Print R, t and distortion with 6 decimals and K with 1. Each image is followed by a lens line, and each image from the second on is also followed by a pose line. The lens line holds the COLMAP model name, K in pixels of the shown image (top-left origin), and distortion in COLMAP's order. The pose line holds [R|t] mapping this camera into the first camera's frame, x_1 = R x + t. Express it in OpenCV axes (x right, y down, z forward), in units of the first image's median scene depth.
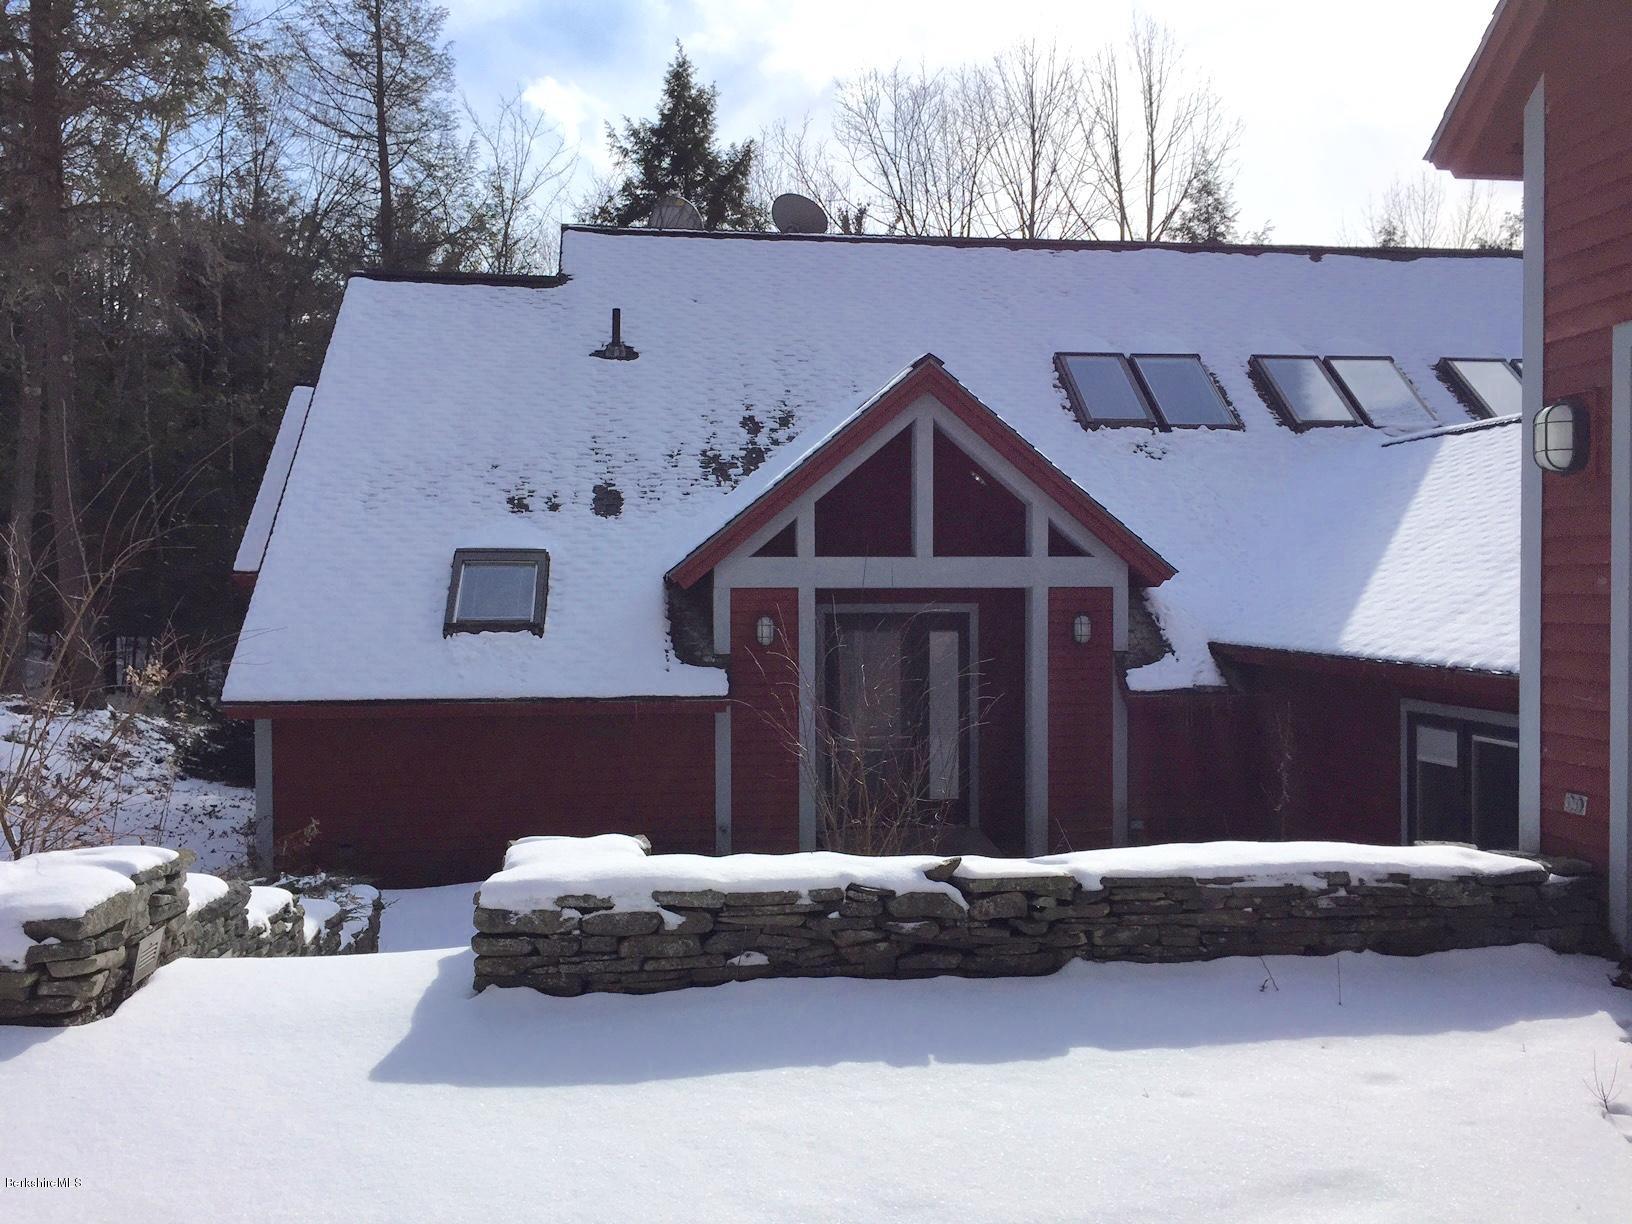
lens RADIAL K [[1395.6, 0, 816.0], [0, 1395.6, 612.0], [0, 0, 1]] dist [0.067636, -0.086913]
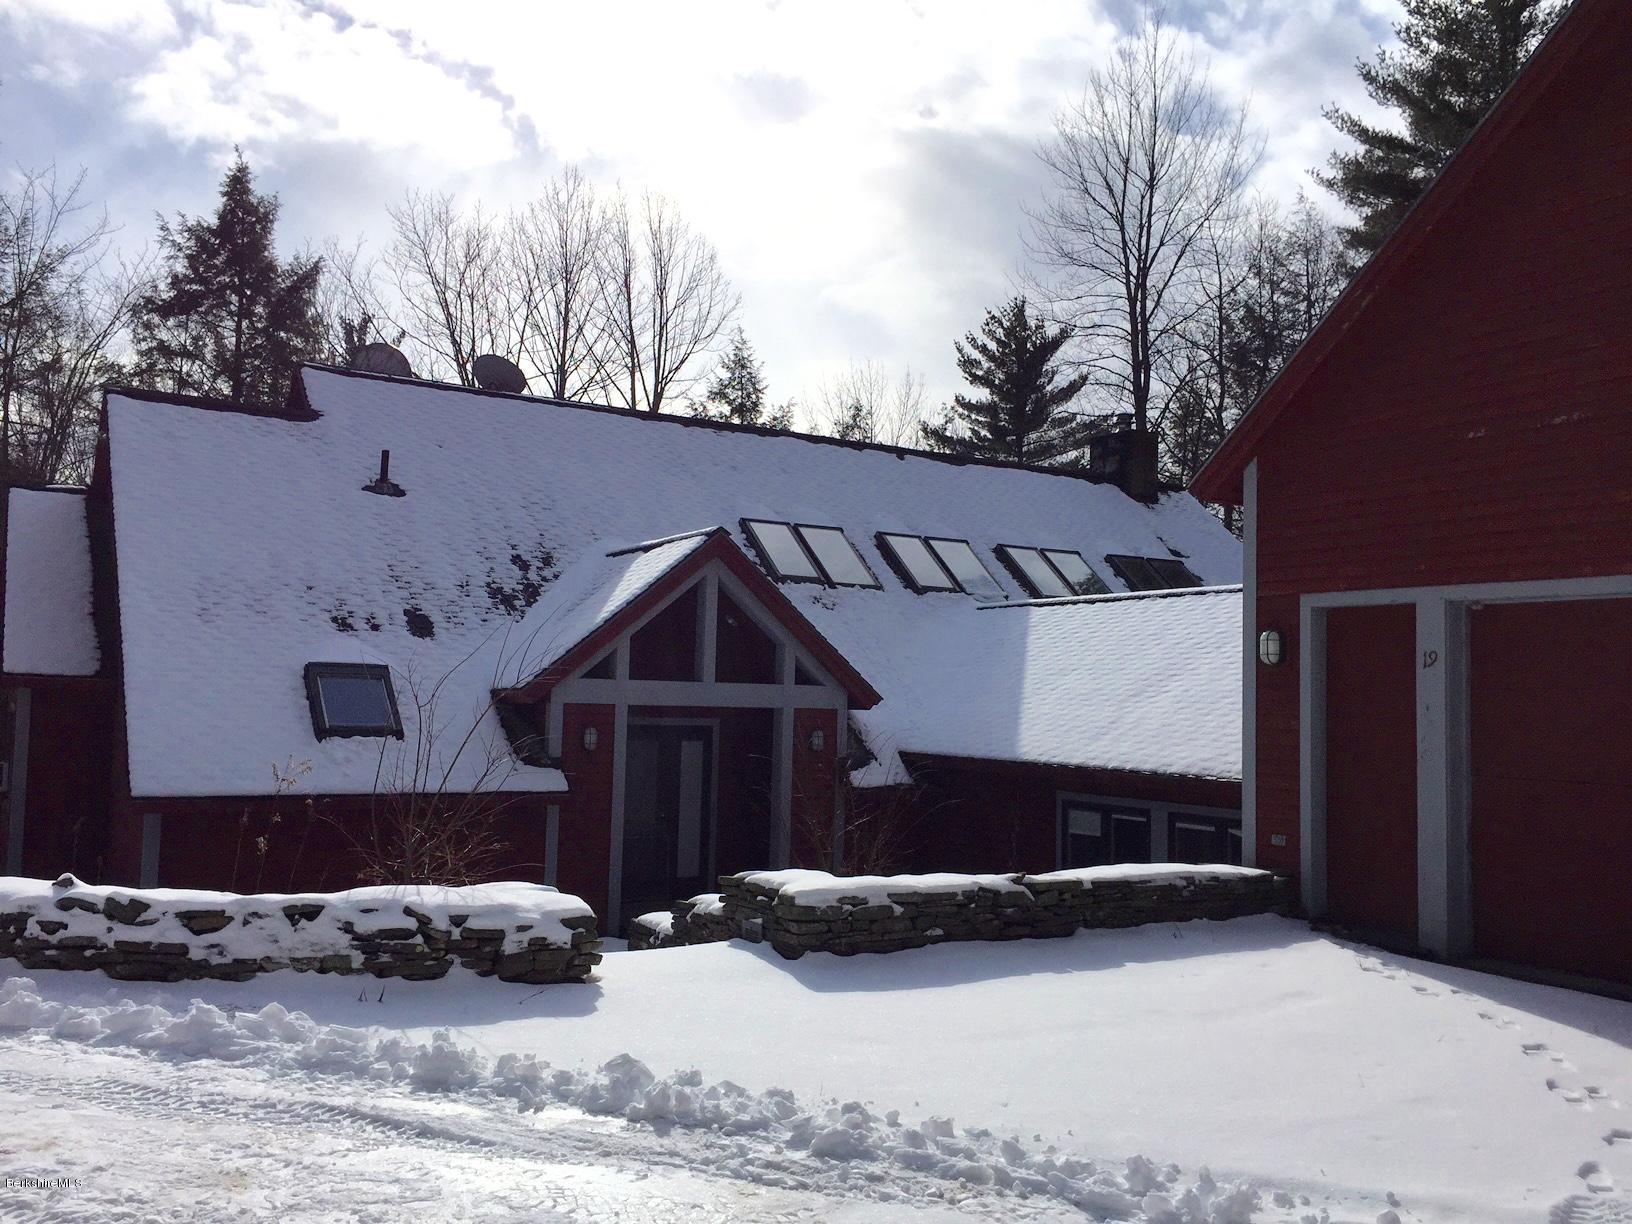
lens RADIAL K [[1395.6, 0, 816.0], [0, 1395.6, 612.0], [0, 0, 1]] dist [0.067636, -0.086913]
pose [[0.915042, 0.051432, 0.400066, -0.346483], [-0.020491, 0.996484, -0.081239, -0.001551], [-0.402838, 0.066139, 0.912878, -0.214942]]
